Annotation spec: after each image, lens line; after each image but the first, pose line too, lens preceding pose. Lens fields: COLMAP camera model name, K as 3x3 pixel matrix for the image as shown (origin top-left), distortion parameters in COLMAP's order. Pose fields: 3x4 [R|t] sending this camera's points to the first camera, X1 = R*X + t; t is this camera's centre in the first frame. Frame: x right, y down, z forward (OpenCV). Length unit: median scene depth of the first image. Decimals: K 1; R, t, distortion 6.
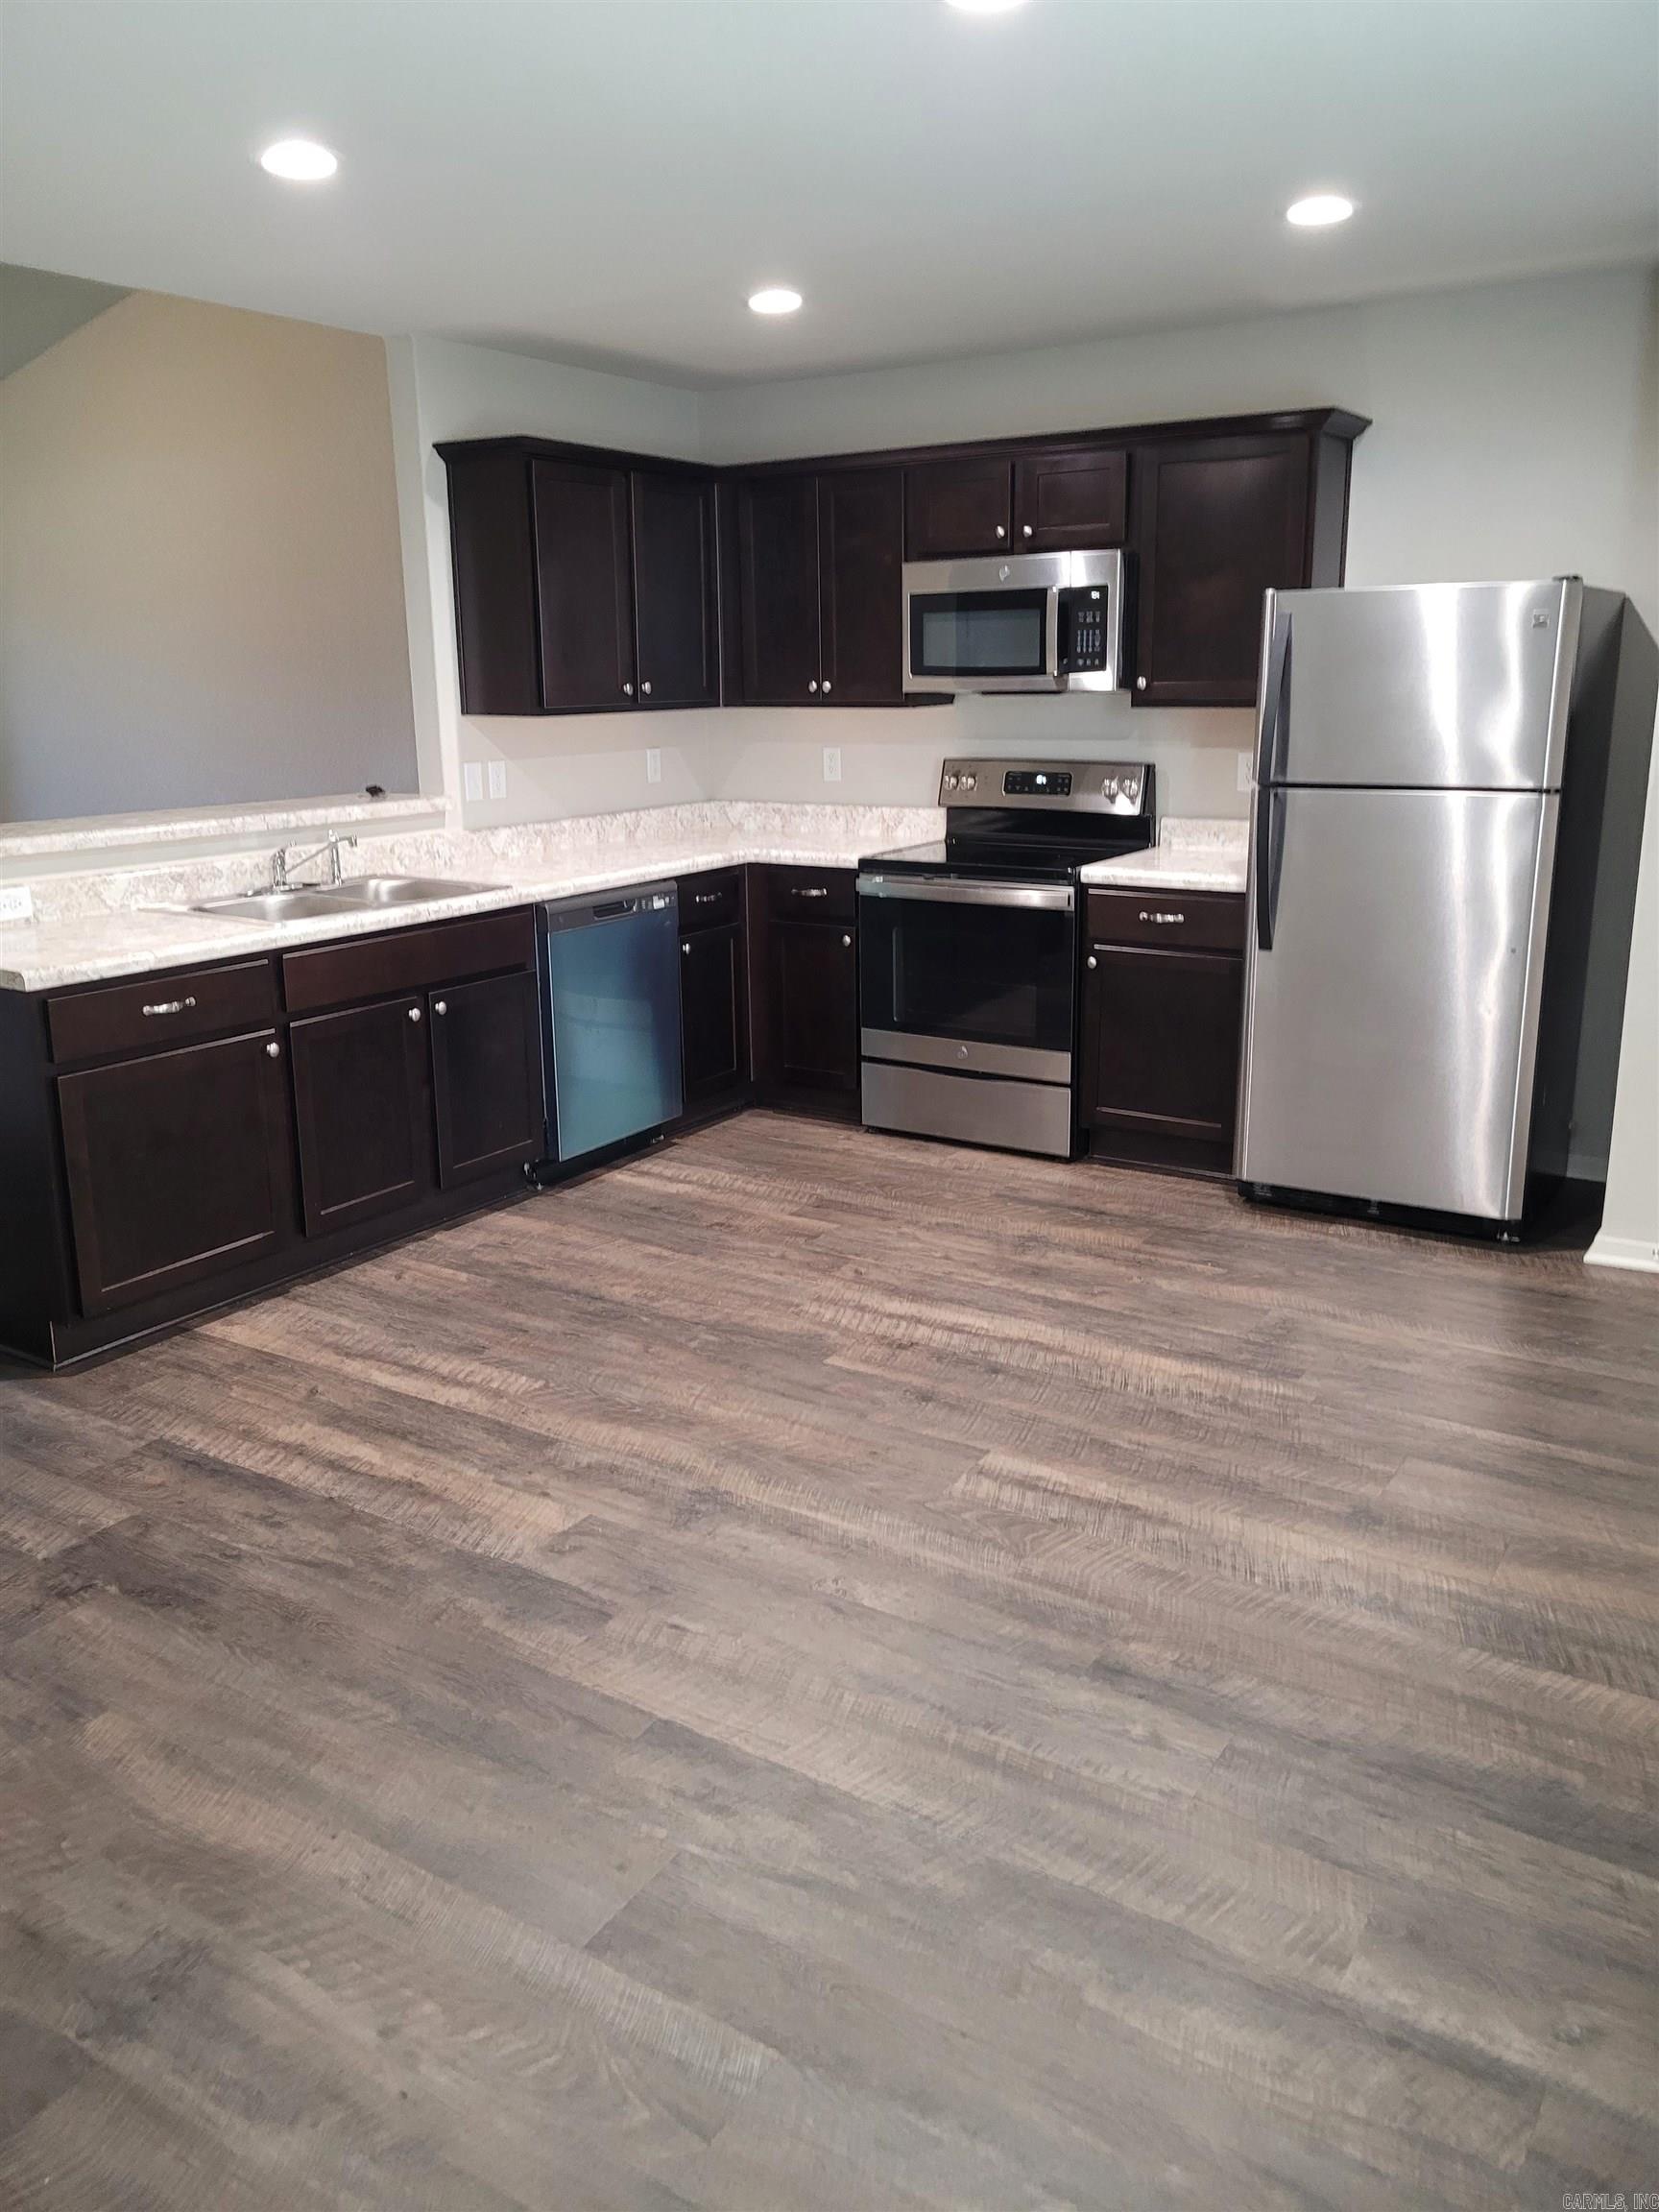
lens RADIAL K [[1682.1, 0, 829.1], [0, 1682.1, 1088.2], [0, 0, 1]] dist [0.041225, -0.017532]
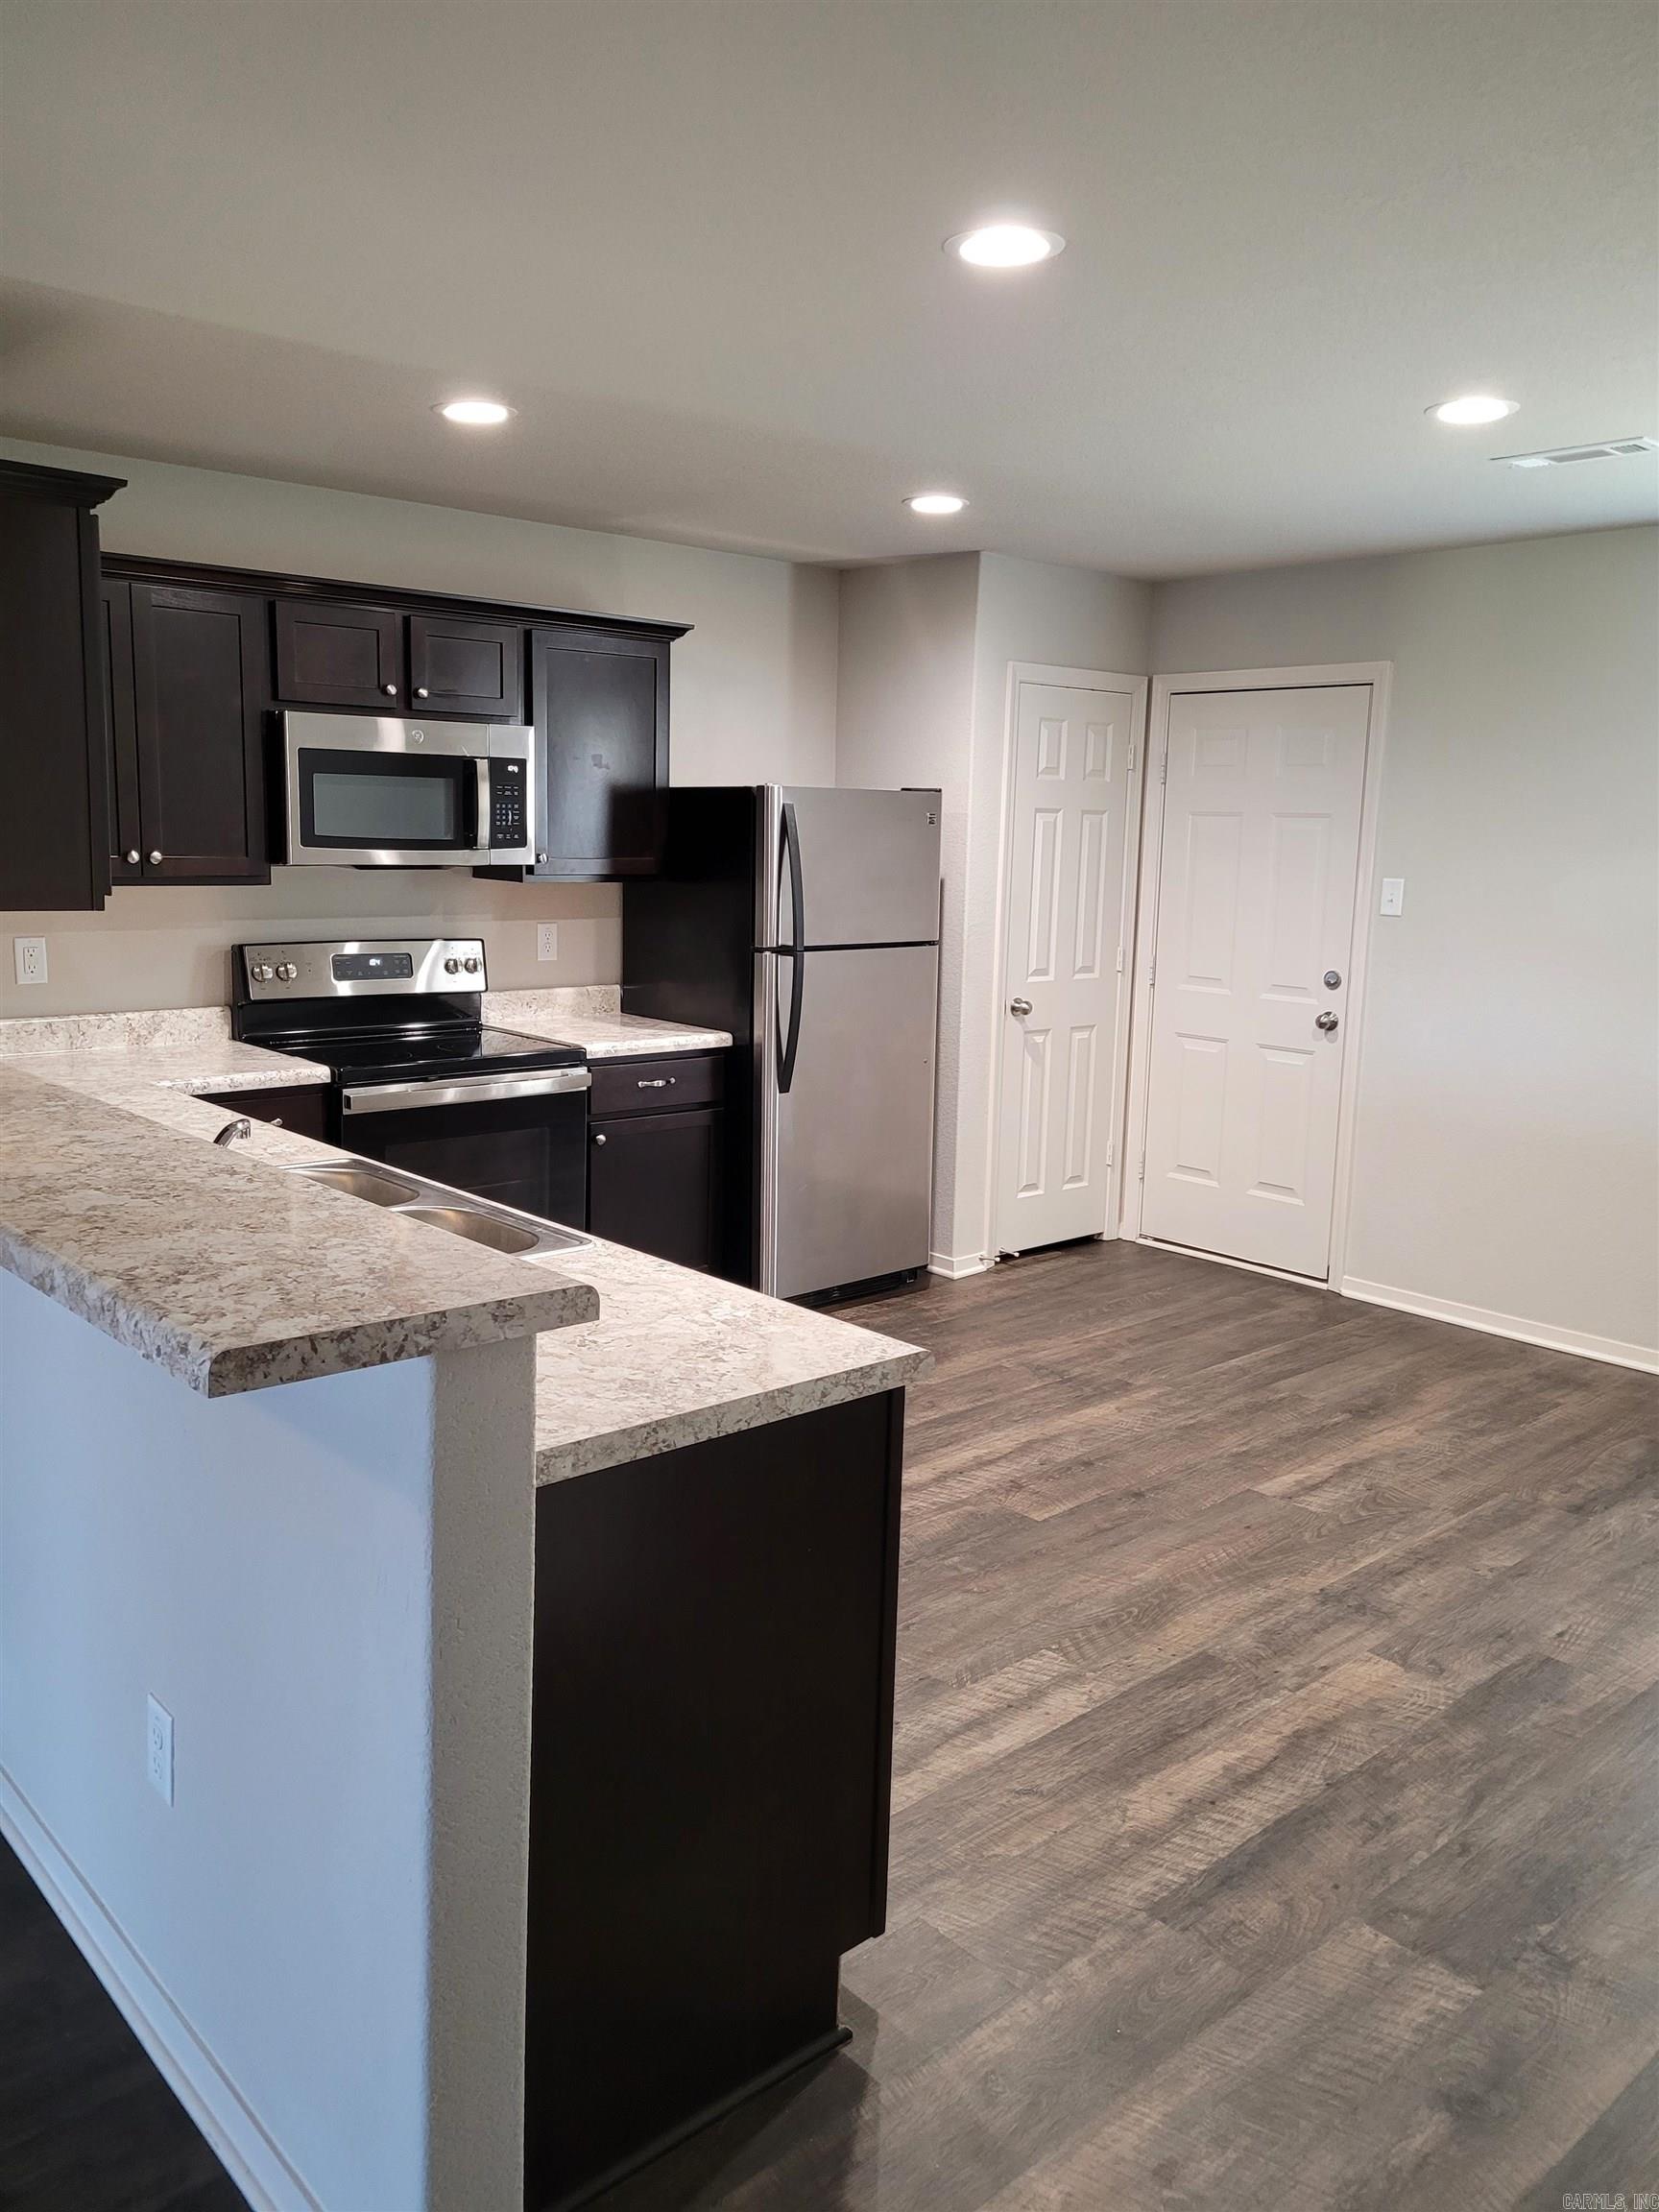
lens RADIAL K [[1682.1, 0, 828.6], [0, 1682.1, 1118.8], [0, 0, 1]] dist [0.041225, -0.017532]
pose [[0.253323, -0.151907, 0.955380, -1.077434], [0.210022, 0.972675, 0.098968, -0.225001], [-0.944308, 0.175580, 0.278305, 0.869021]]
